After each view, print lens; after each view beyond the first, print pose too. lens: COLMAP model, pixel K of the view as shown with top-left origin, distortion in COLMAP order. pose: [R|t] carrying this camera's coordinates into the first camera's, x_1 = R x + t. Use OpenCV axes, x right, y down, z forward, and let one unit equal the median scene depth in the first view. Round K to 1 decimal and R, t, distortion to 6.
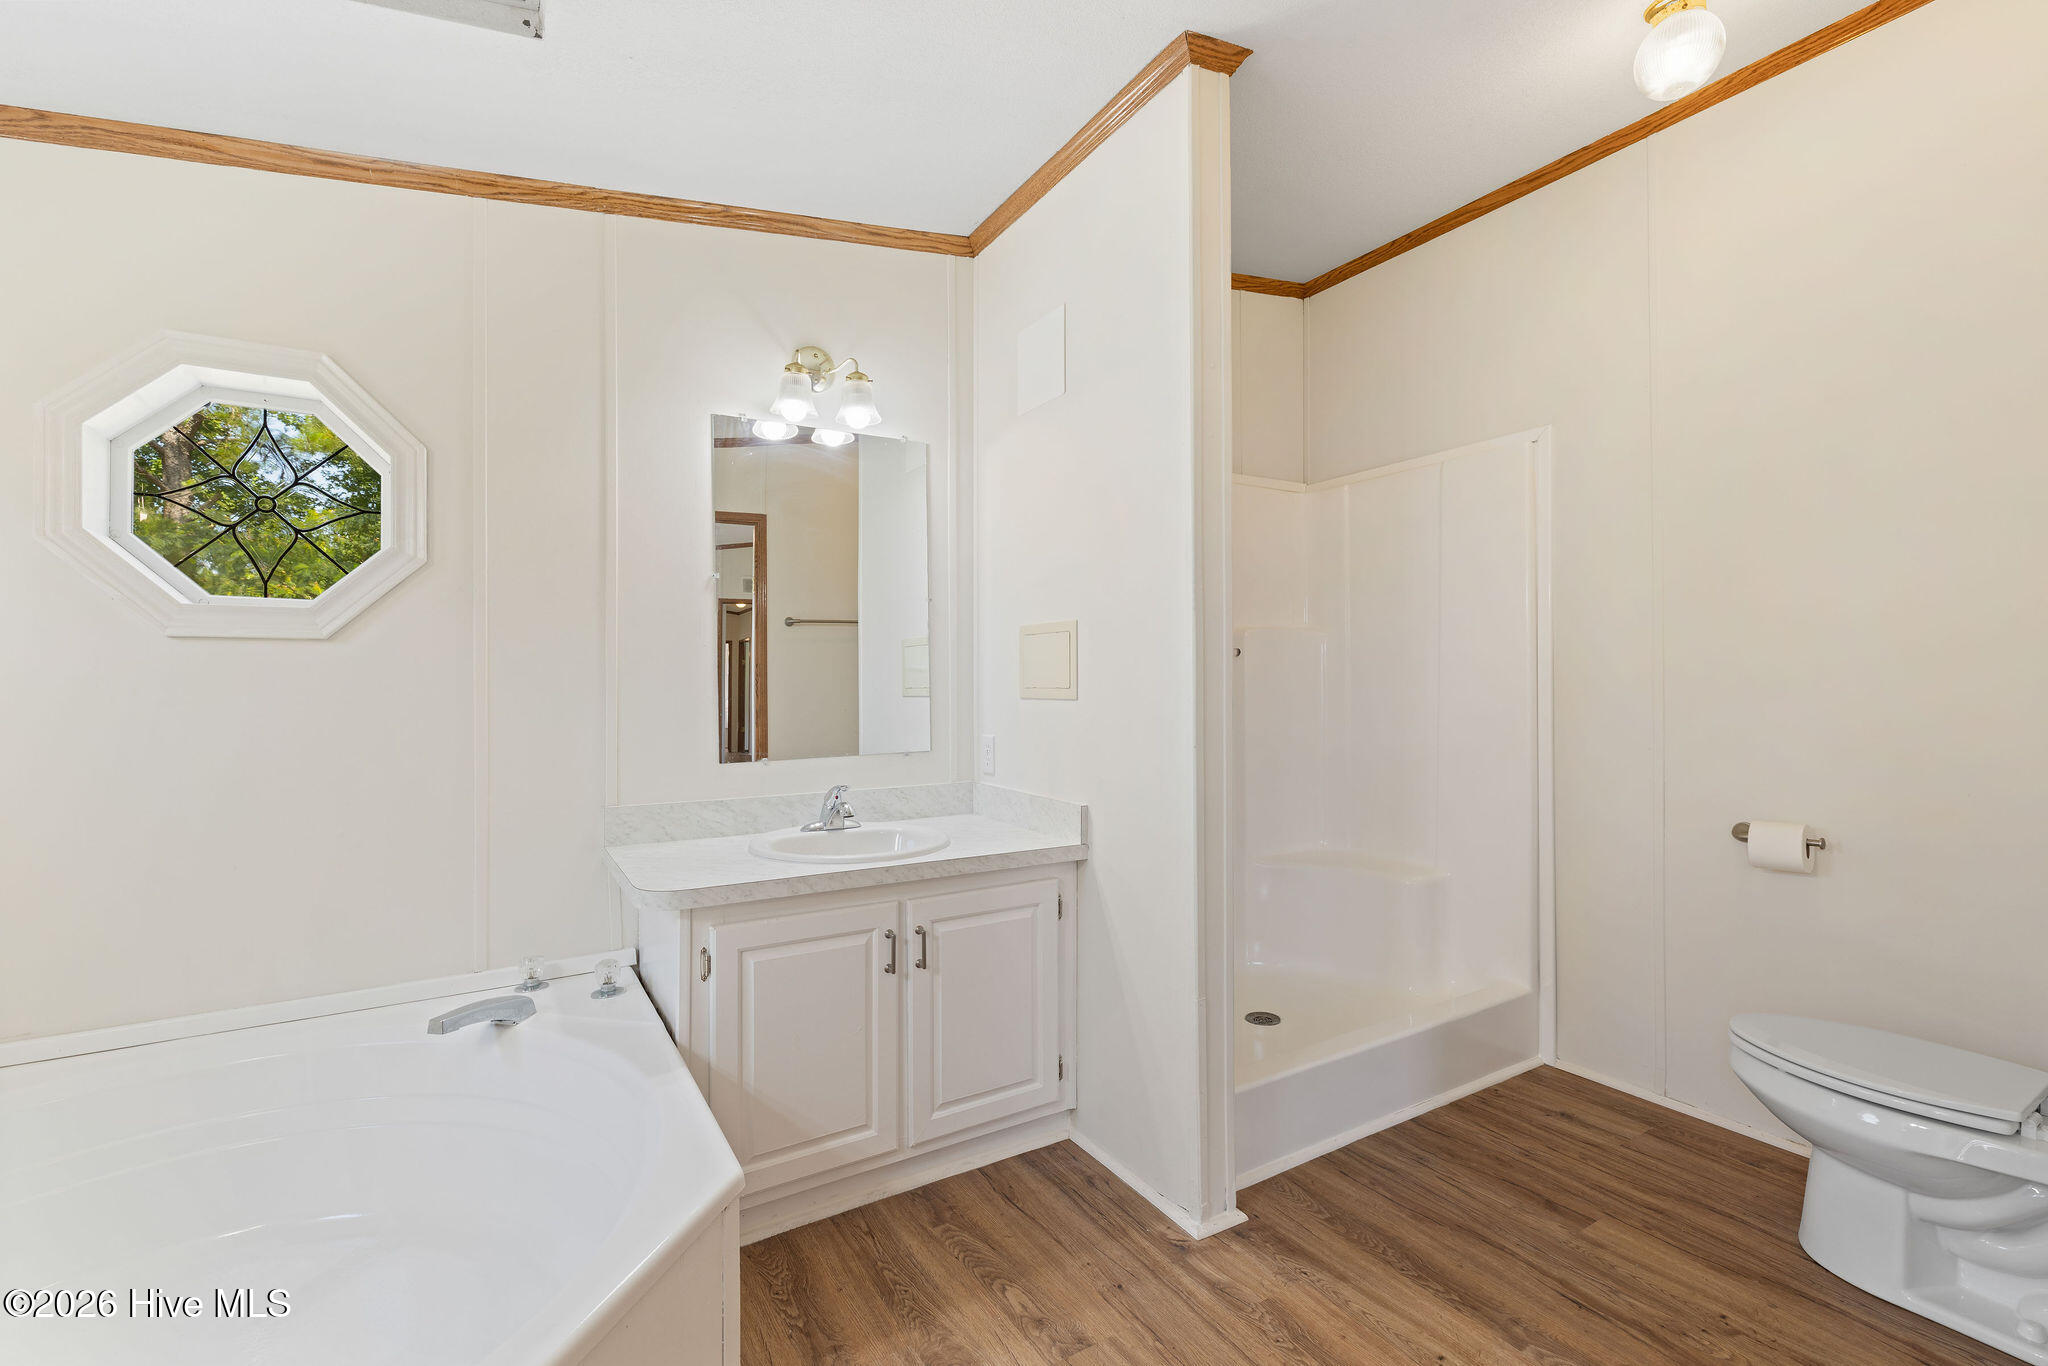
lens RADIAL K [[887.3, 0, 1023.8], [0, 887.3, 680.4], [0, 0, 1]] dist [-0.000462, 0.001250]
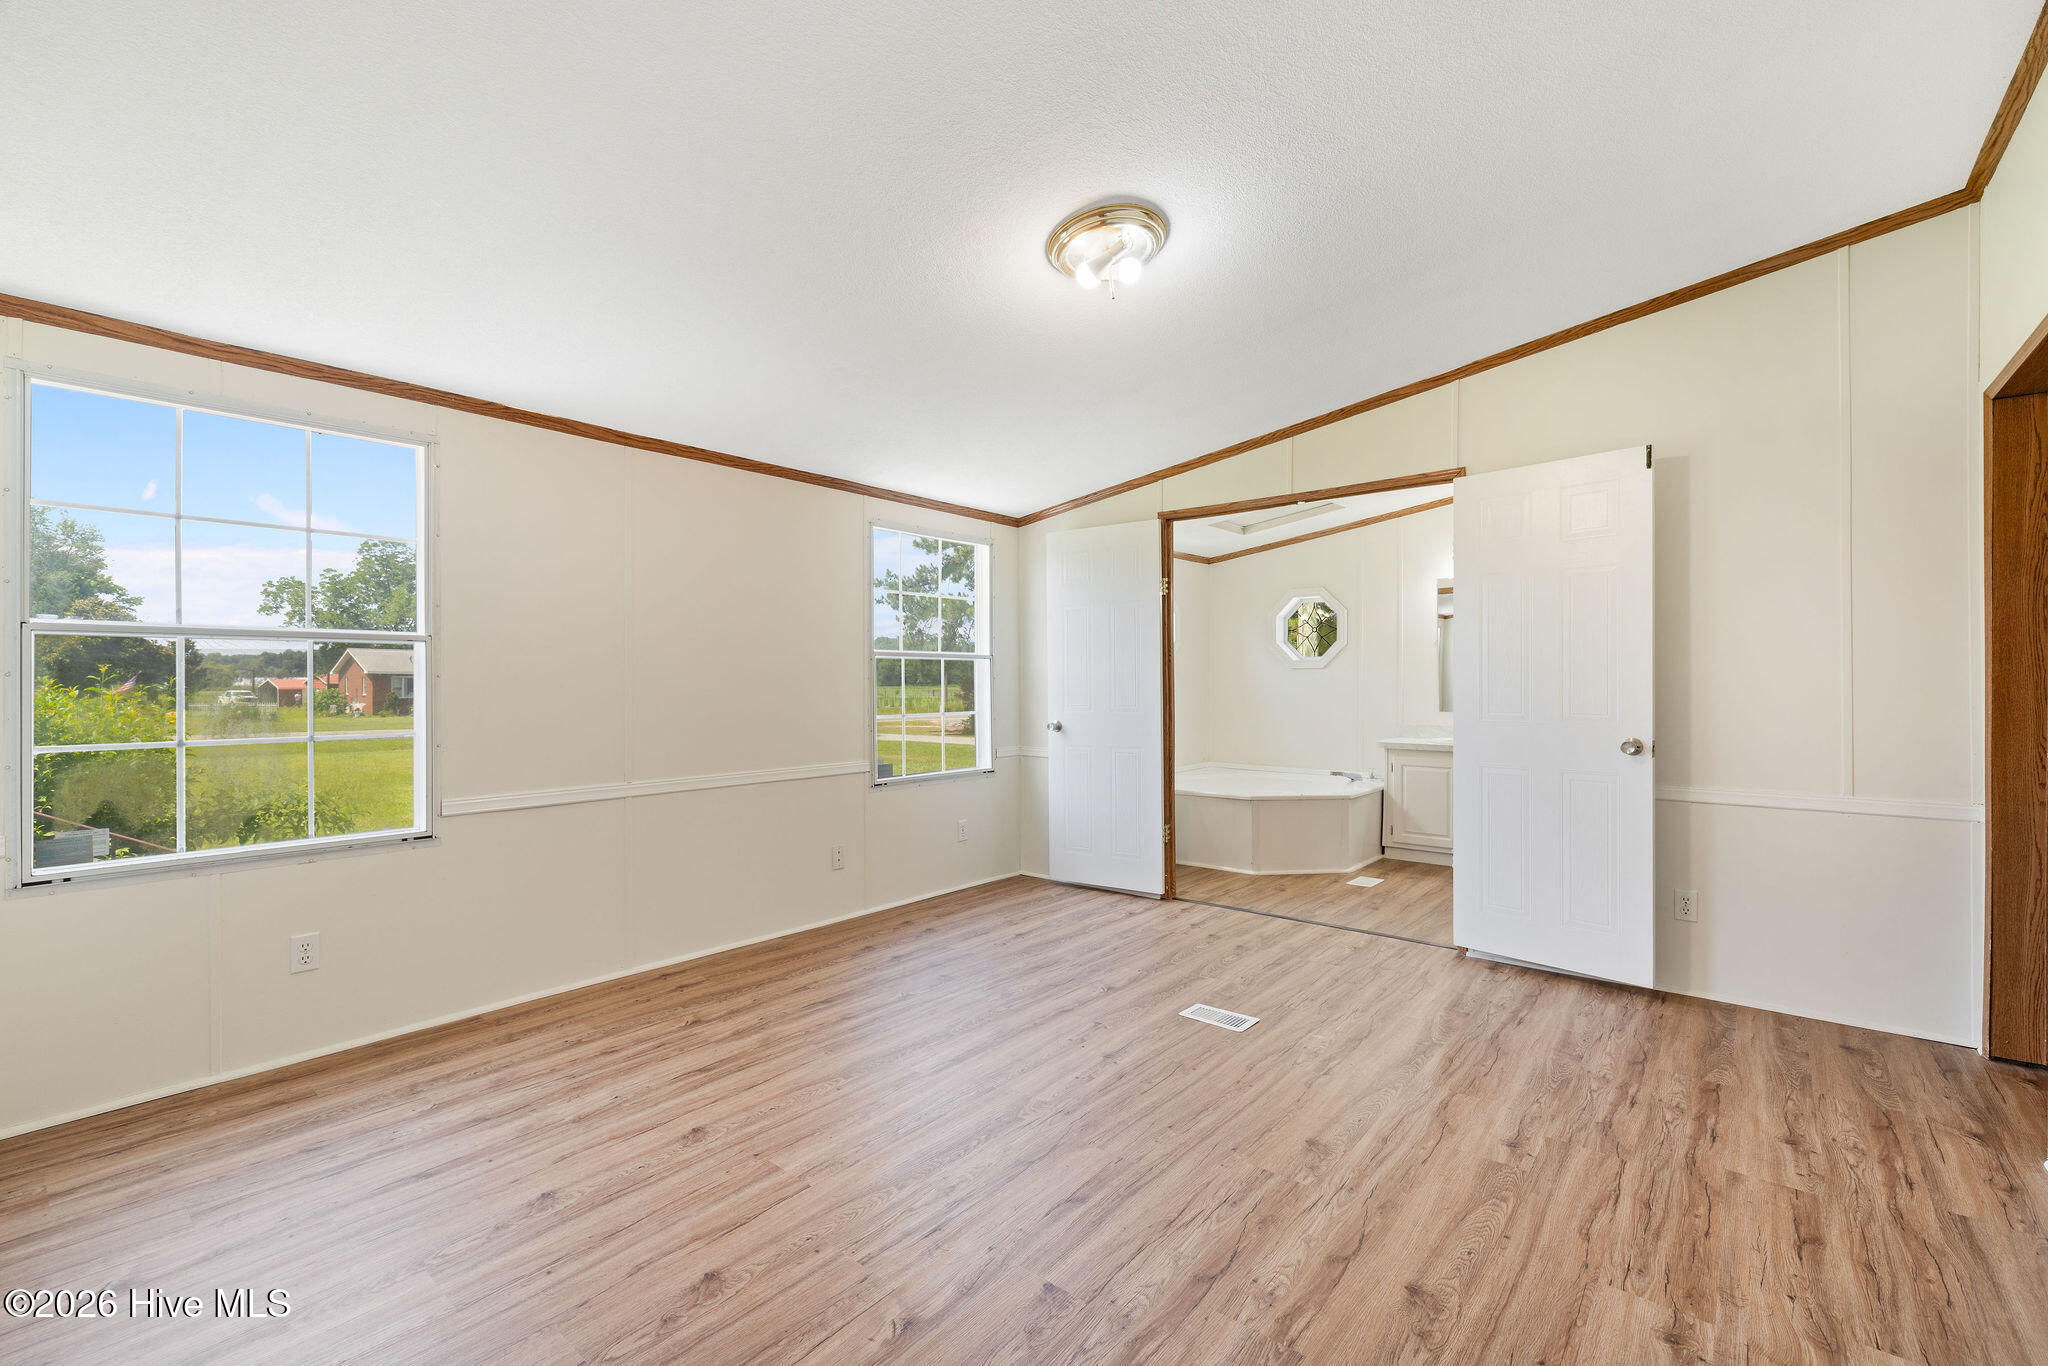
lens RADIAL K [[887.3, 0, 1021.8], [0, 887.3, 681.9], [0, 0, 1]] dist [-0.000462, 0.001250]
pose [[0.320082, 0.003273, -0.947384, 2.042447], [0.001174, 0.999992, 0.003851, -0.006202], [0.947389, -0.002345, 0.320076, -1.182912]]
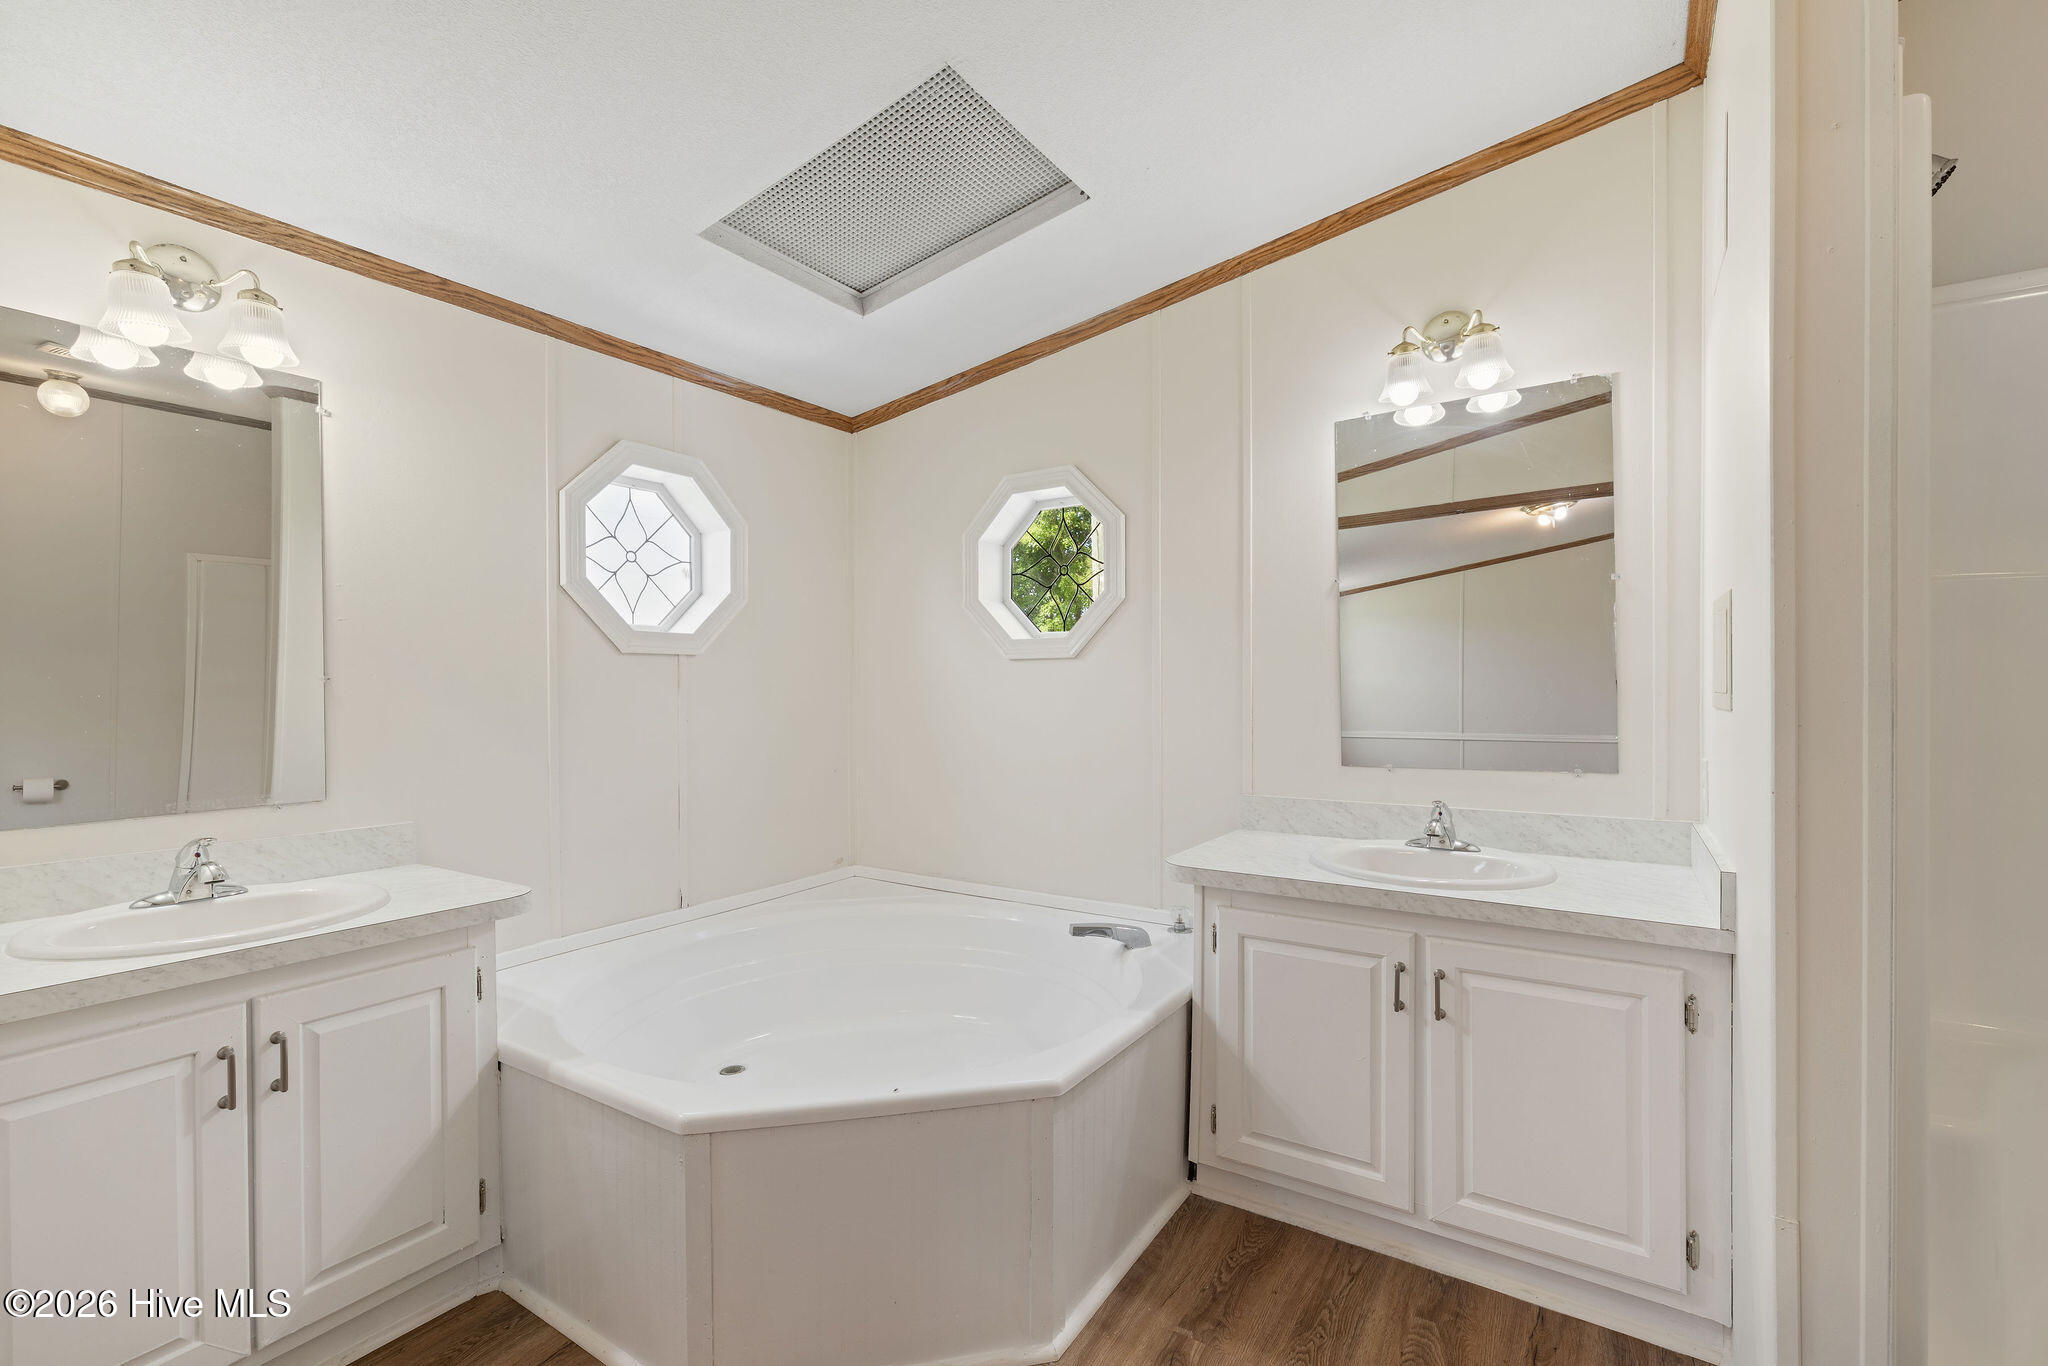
lens RADIAL K [[887.3, 0, 1012.9], [0, 887.3, 696.8], [0, 0, 1]] dist [-0.000462, 0.001250]
pose [[0.419645, 0.007665, -0.907656, 0.488910], [0.005286, 0.999927, 0.010889, 0.002092], [0.907673, -0.009367, 0.419574, 0.271961]]
